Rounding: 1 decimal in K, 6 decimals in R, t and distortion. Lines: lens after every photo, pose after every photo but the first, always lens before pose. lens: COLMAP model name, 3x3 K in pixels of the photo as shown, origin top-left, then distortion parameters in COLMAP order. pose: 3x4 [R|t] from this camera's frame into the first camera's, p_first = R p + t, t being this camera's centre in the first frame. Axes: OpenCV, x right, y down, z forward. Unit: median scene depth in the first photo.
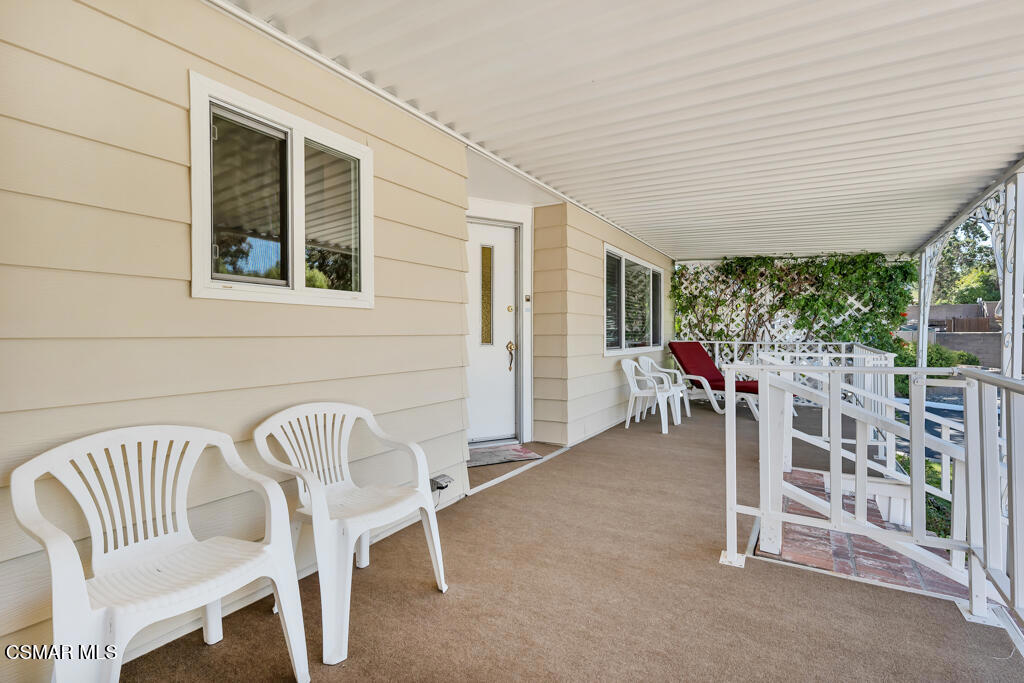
lens RADIAL K [[466.8, 0, 487.7], [0, 466.8, 338.4], [0, 0, 1]] dist [-0.001338, -0.000262]
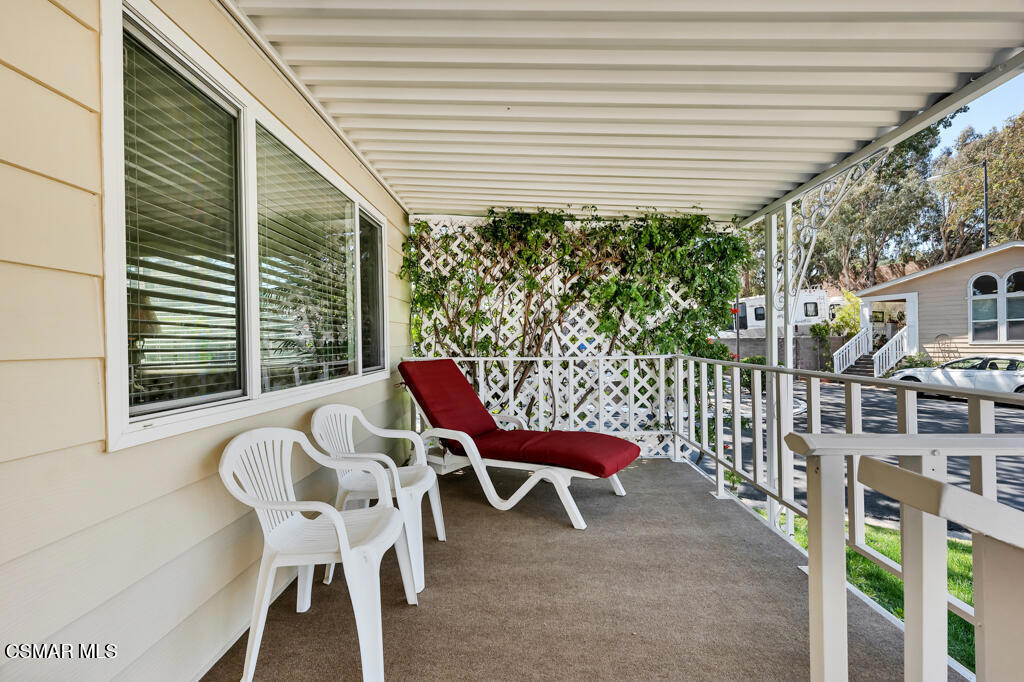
lens RADIAL K [[469.0, 0, 512.7], [0, 469.0, 341.2], [0, 0, 1]] dist [-0.000844, -0.000086]
pose [[0.835694, -0.013253, 0.549036, 0.220442], [0.021386, 0.999736, -0.008419, -0.008263], [-0.548779, 0.018778, 0.835757, 0.526179]]
